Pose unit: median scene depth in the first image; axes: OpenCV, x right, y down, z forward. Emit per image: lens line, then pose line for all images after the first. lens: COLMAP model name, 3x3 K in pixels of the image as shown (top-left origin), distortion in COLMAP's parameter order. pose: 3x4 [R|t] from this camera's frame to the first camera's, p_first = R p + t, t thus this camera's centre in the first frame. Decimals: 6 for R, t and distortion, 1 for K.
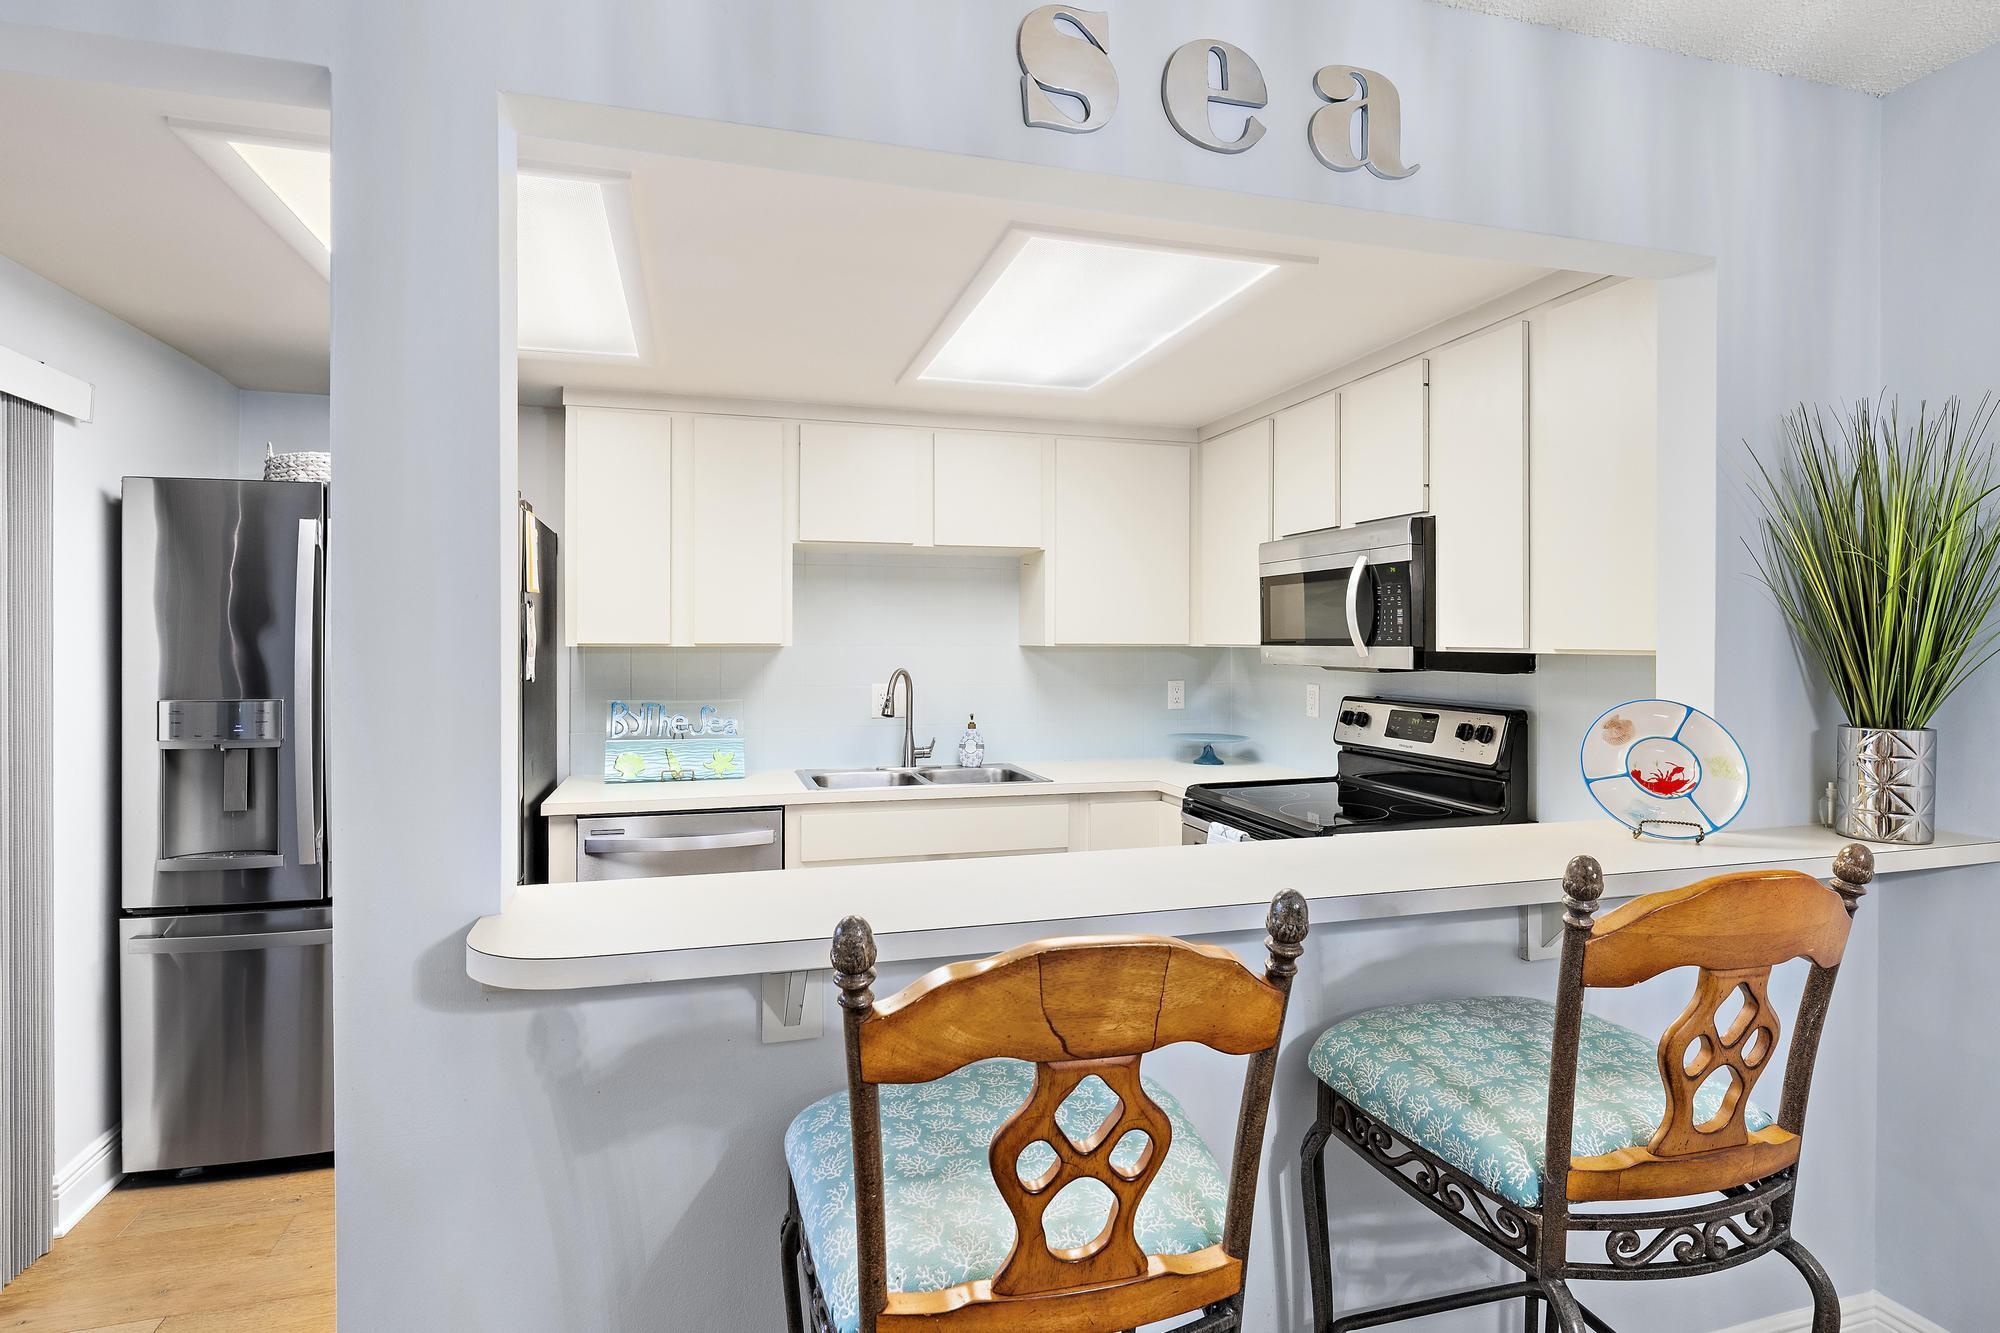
lens RADIAL K [[1035.8, 0, 998.7], [0, 1035.8, 658.9], [0, 0, 1]] dist [-0.006784, -0.000445]
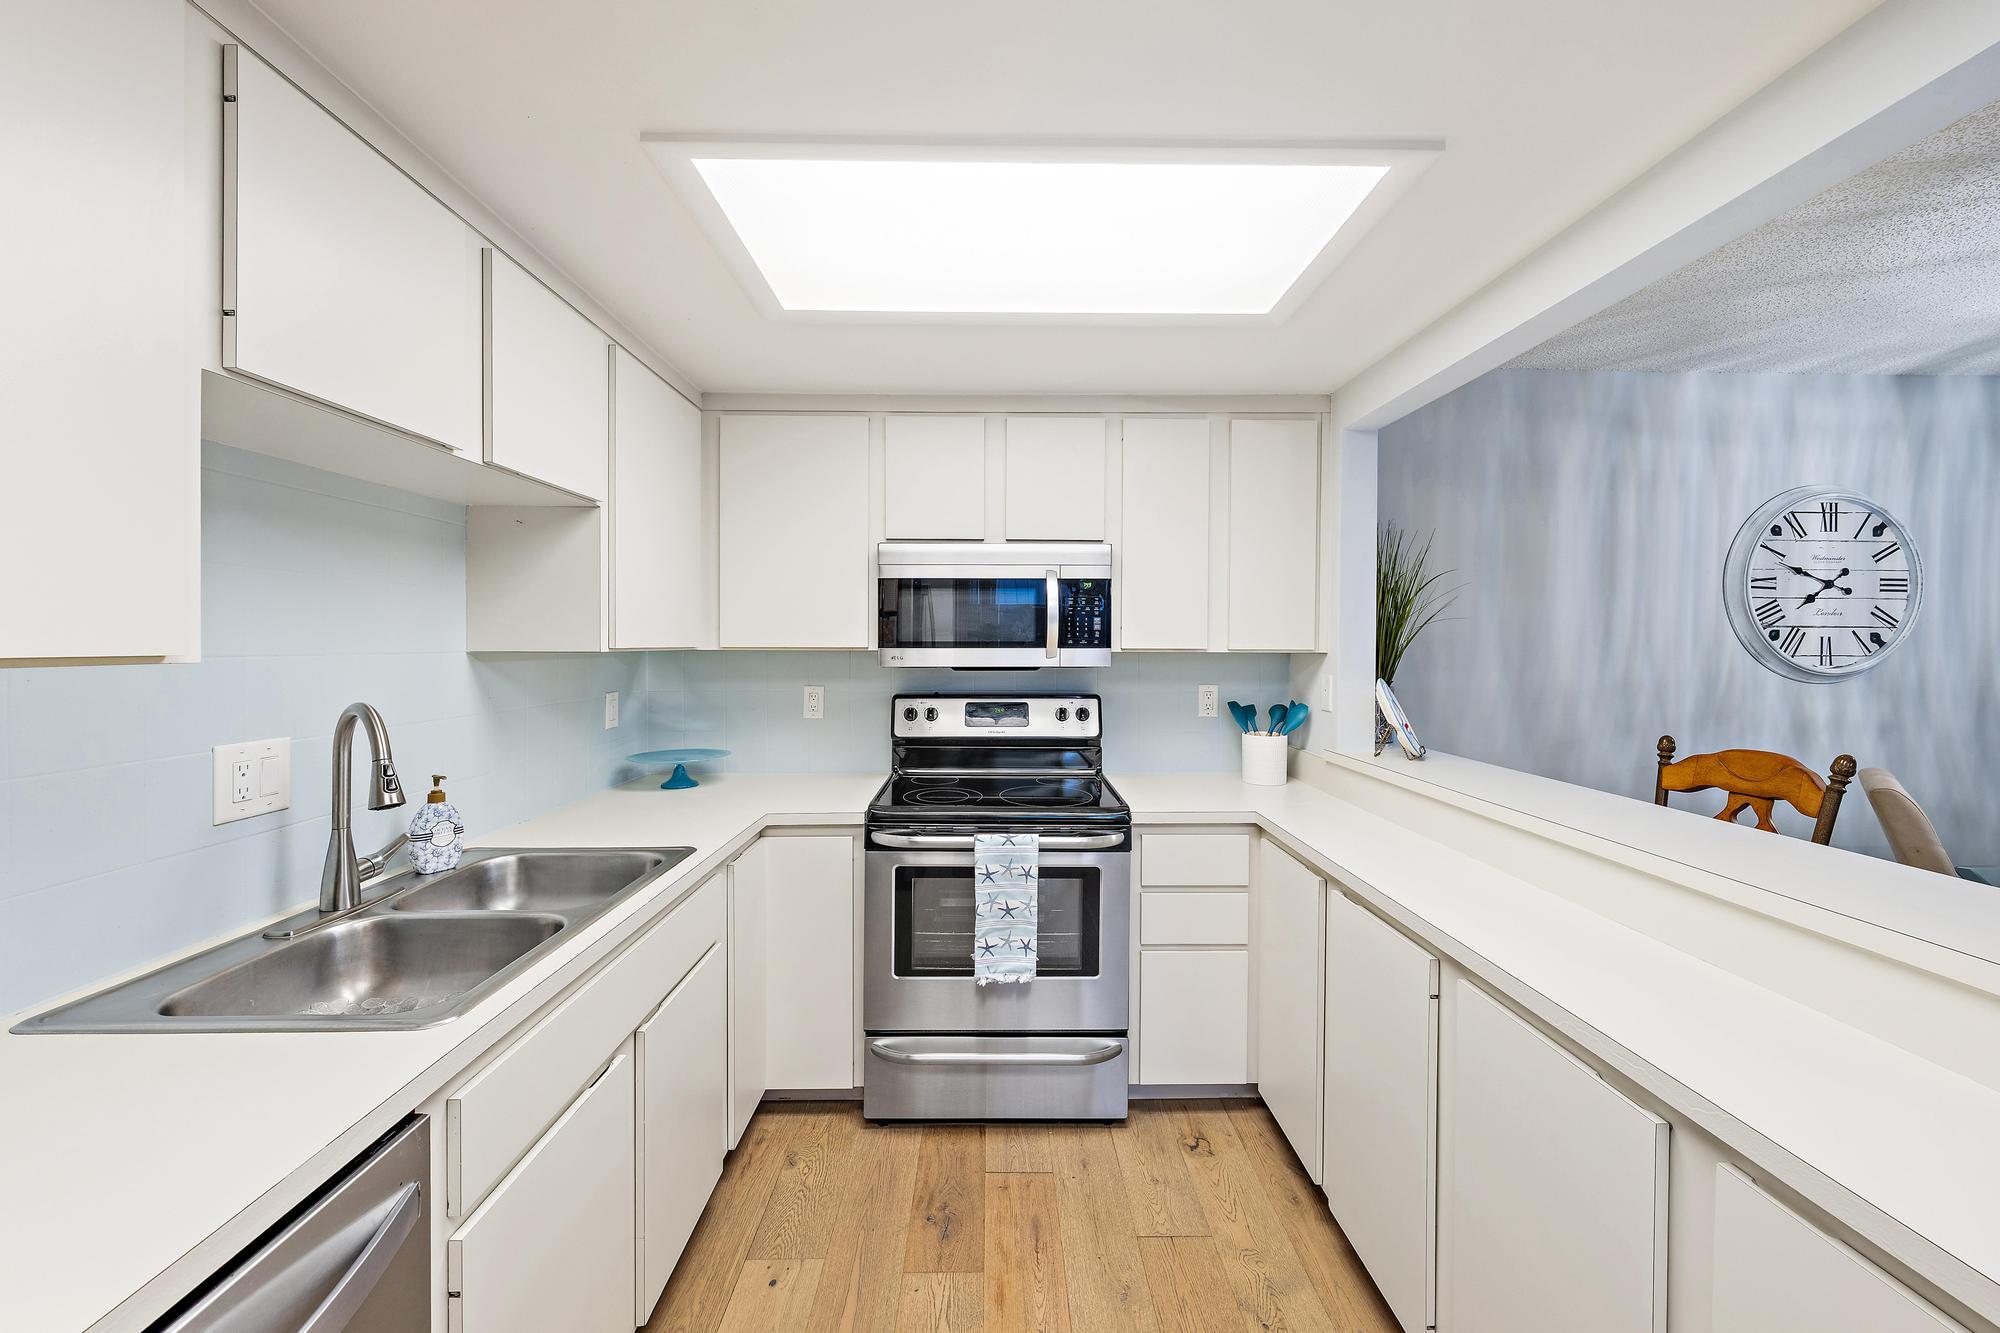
lens RADIAL K [[730.4, 0, 996.5], [0, 730.4, 652.6], [0, 0, 1]] dist [-0.000984, -0.000038]
pose [[0.259982, -0.014876, 0.965499, -0.474239], [0.015855, 0.999812, 0.011136, -0.018219], [-0.965483, 0.012413, 0.260169, 0.884981]]
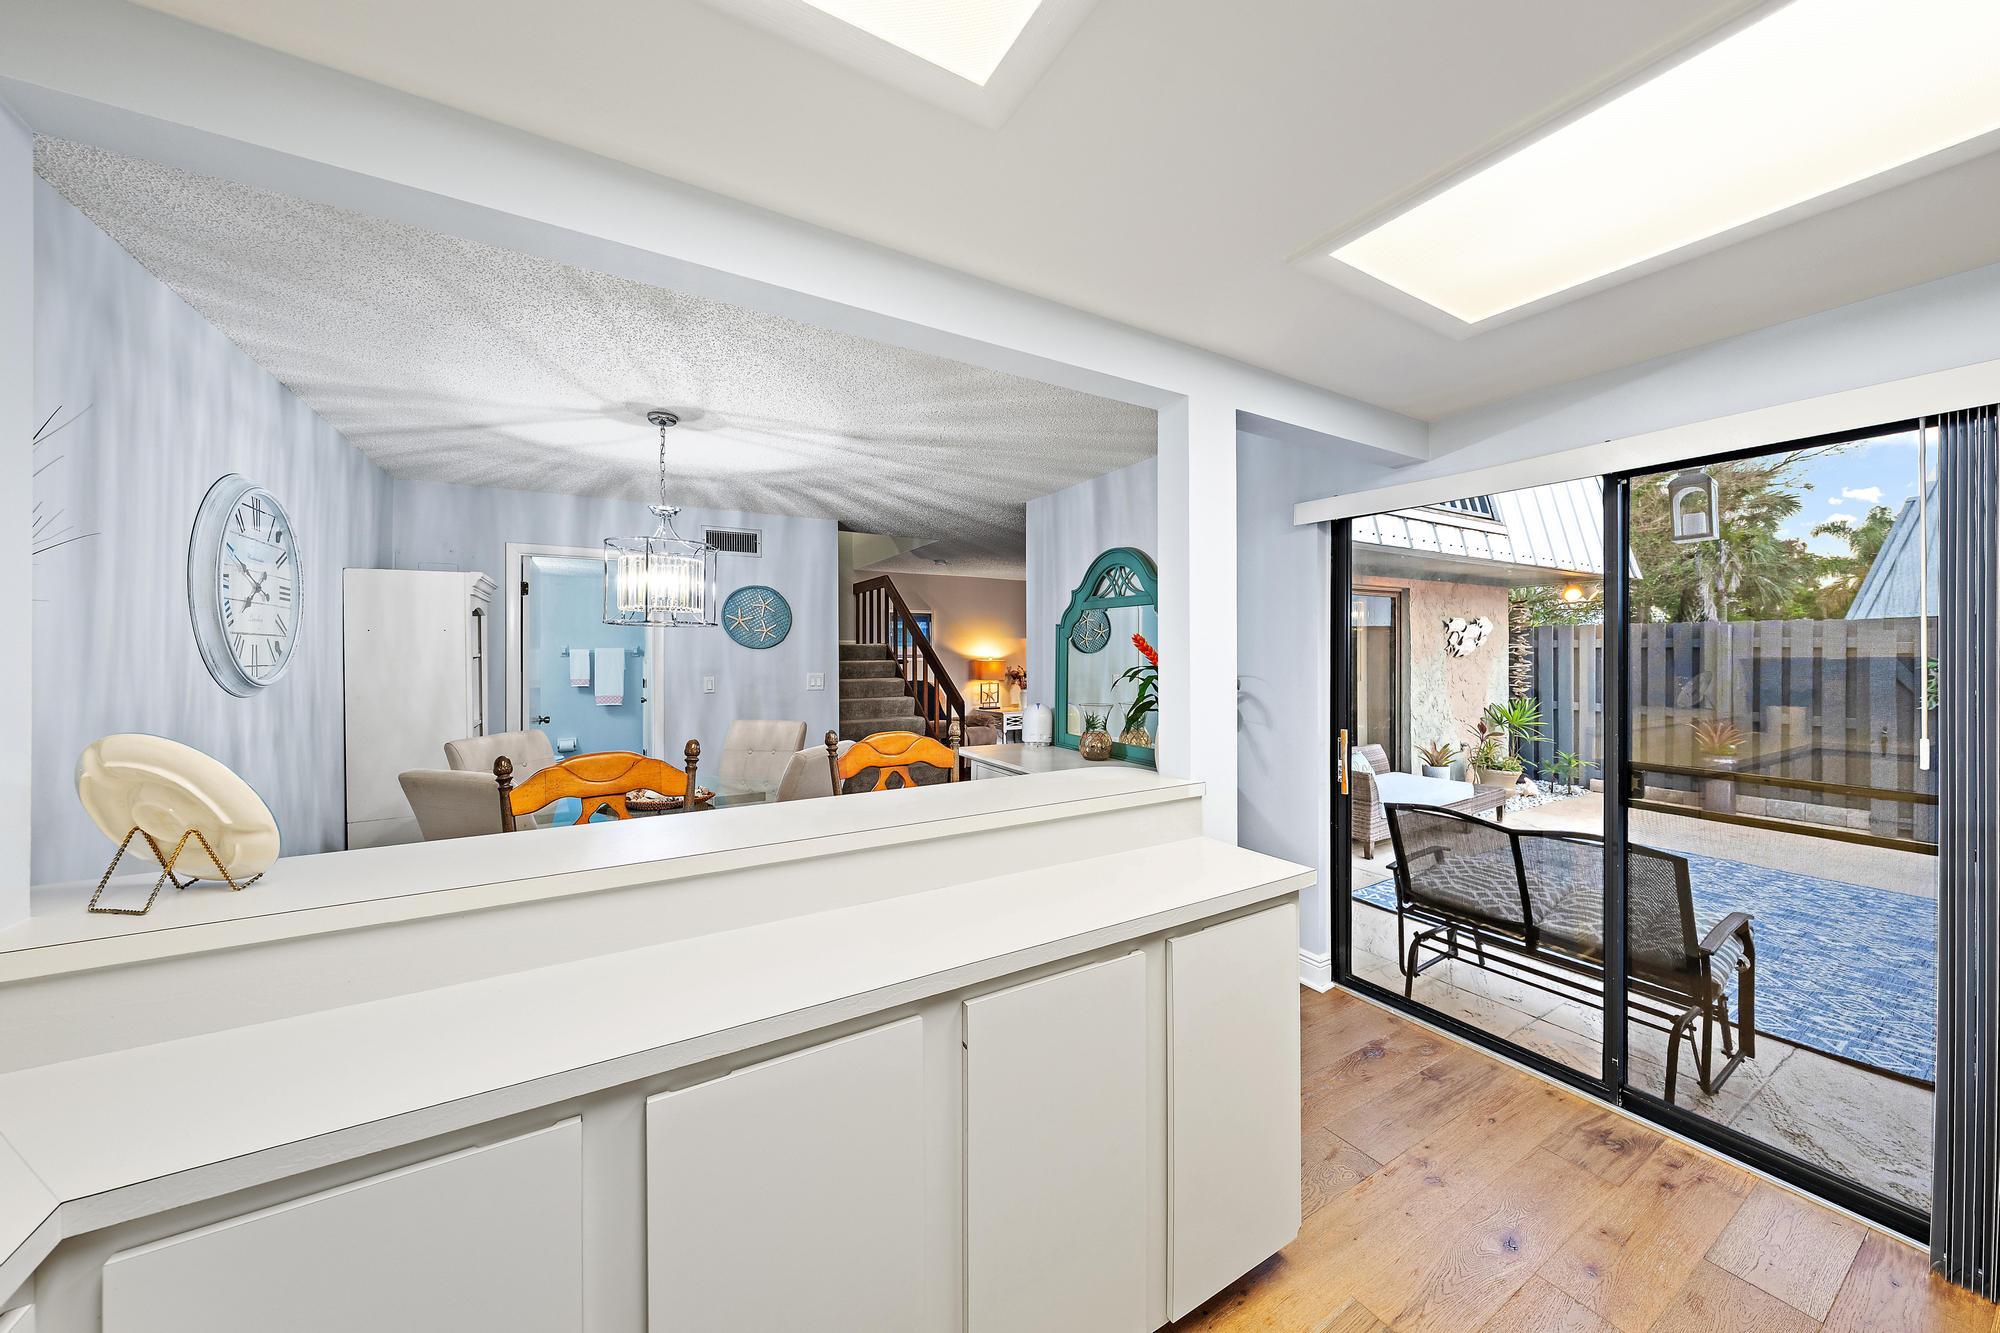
lens RADIAL K [[678.7, 0, 1003.6], [0, 678.7, 652.1], [0, 0, 1]] dist [0.000661, 0.000097]
pose [[-0.970329, 0.004624, -0.241743, 0.088255], [0.000252, 0.999836, 0.018113, -0.016533], [0.241787, 0.017514, -0.970171, 1.093252]]
